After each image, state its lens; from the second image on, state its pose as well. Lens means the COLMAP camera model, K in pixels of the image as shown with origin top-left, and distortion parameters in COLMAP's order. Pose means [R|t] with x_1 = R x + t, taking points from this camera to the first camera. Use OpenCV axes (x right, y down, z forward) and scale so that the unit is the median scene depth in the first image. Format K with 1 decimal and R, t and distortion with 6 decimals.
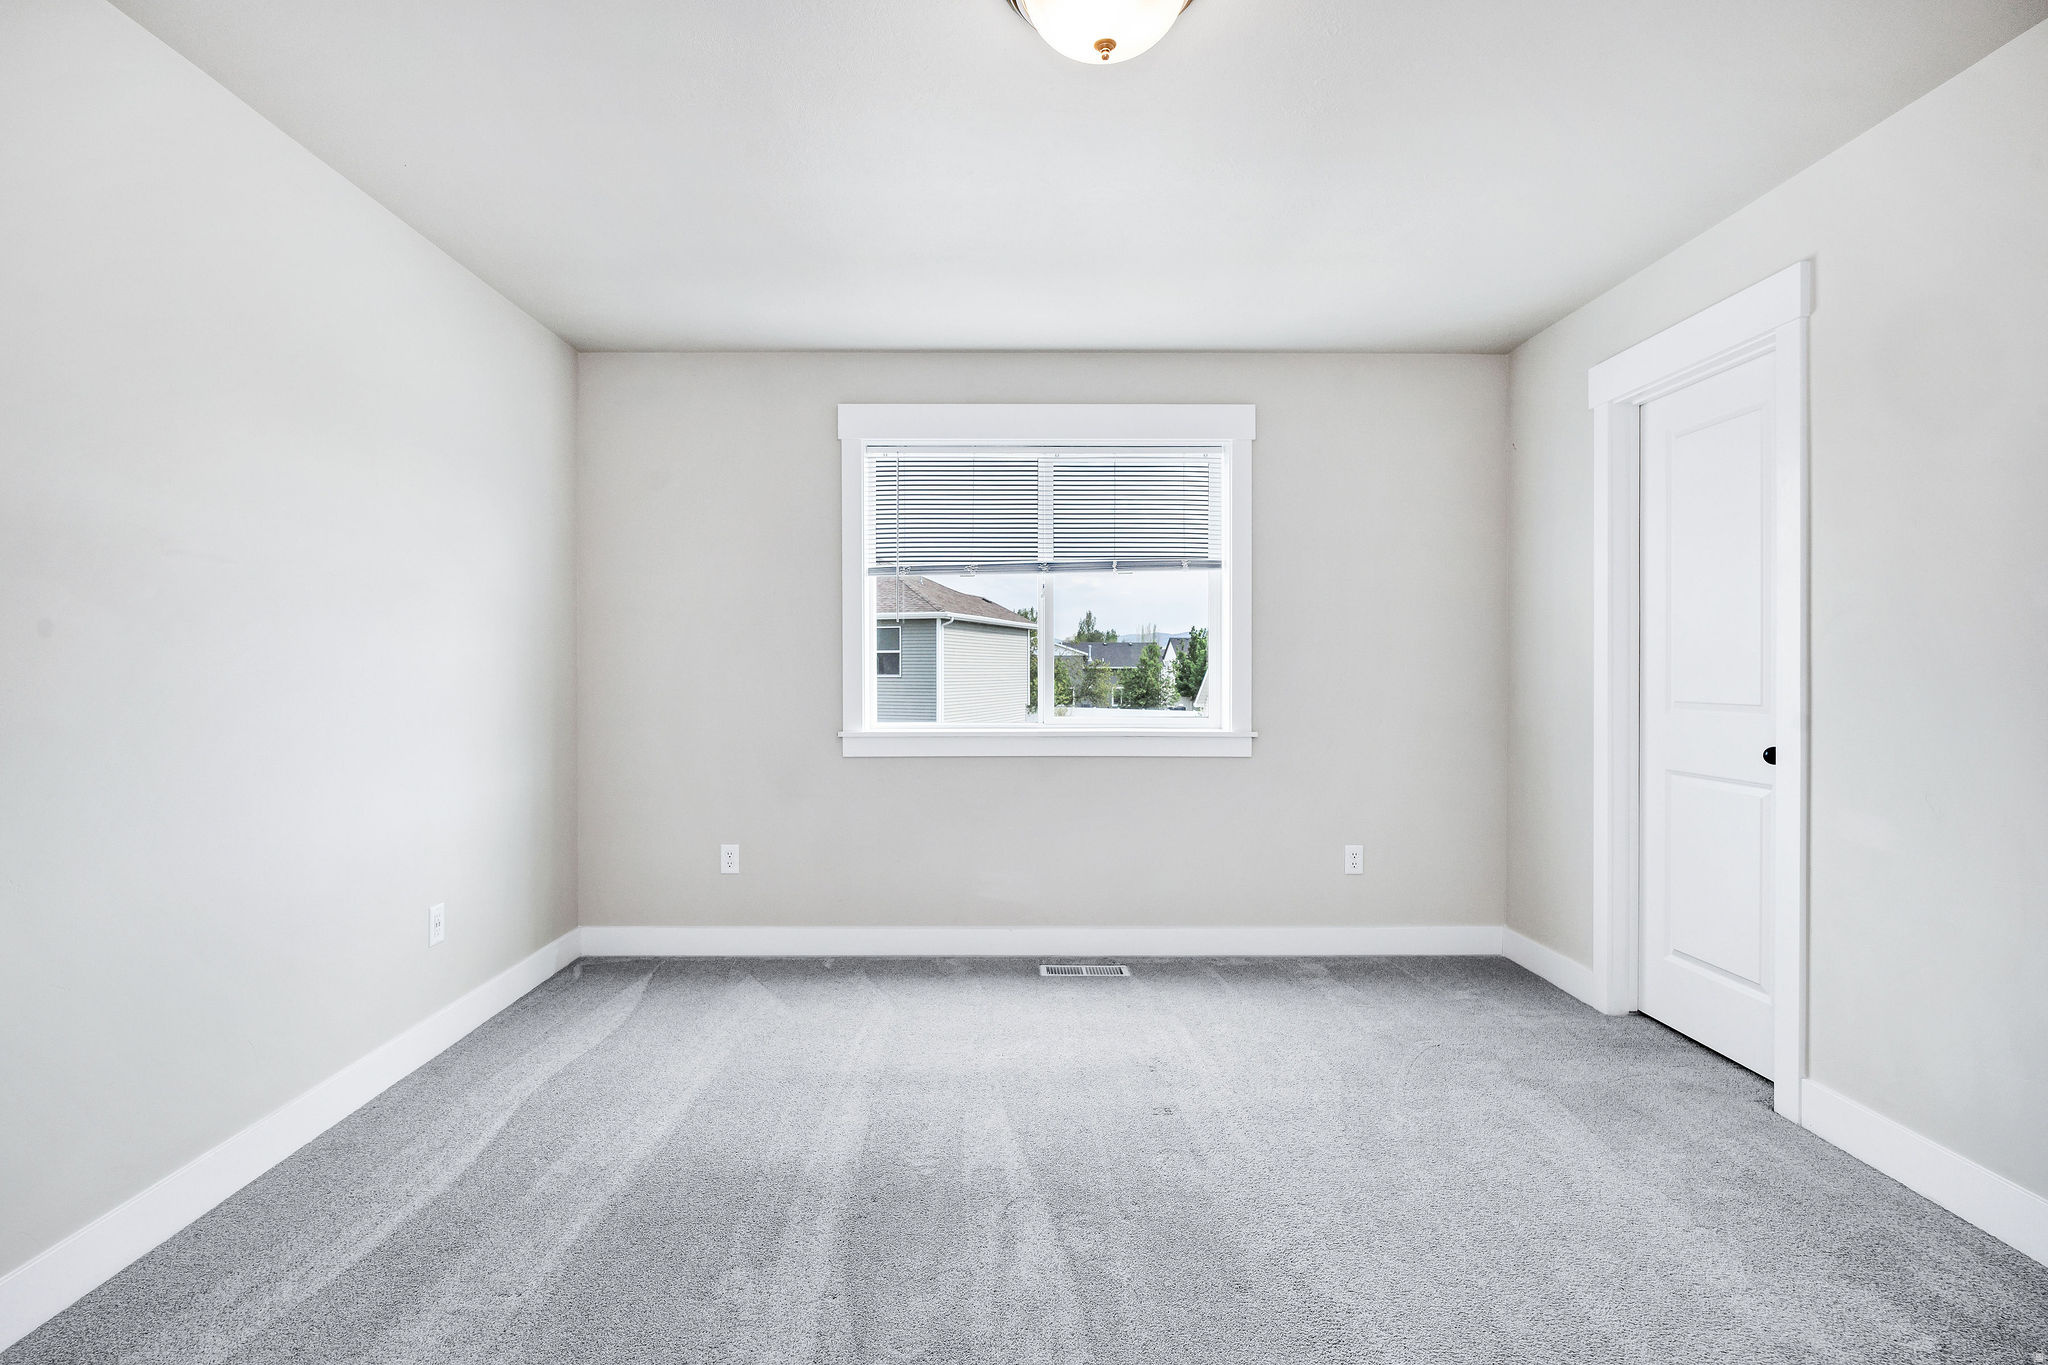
lens RADIAL K [[974.2, 0, 1005.8], [0, 974.2, 677.1], [0, 0, 1]] dist [-0.008588, -0.001192]
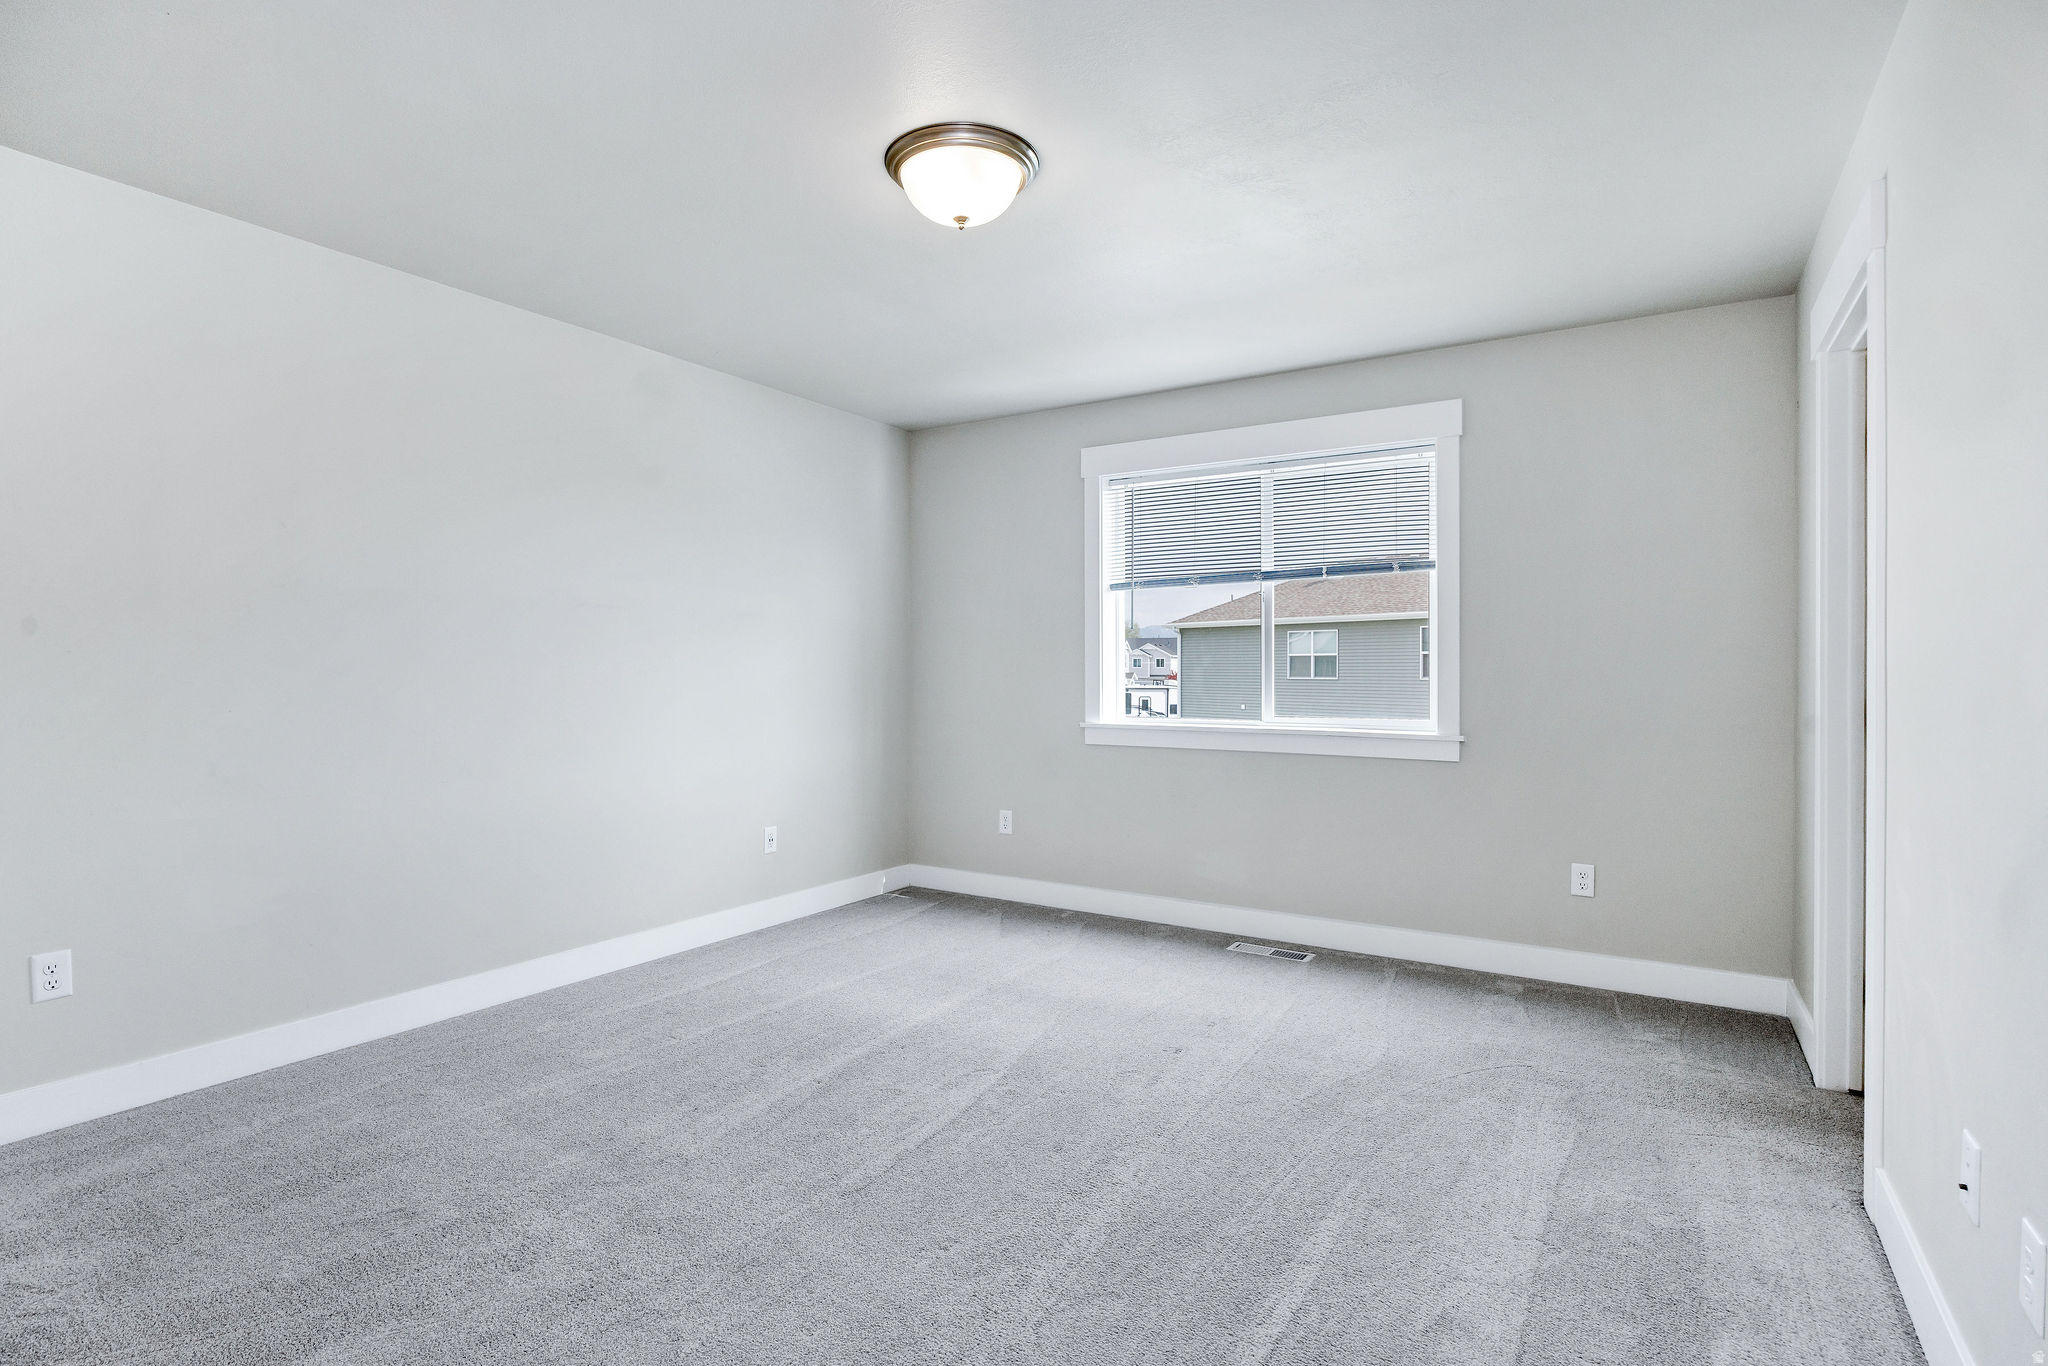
lens RADIAL K [[998.0, 0, 1029.6], [0, 998.0, 673.7], [0, 0, 1]] dist [-0.007067, -0.000616]
pose [[0.846262, 0.003639, -0.532755, 0.426787], [-0.004657, 0.999989, -0.000567, -0.003398], [0.532747, 0.002961, 0.846269, -0.070809]]
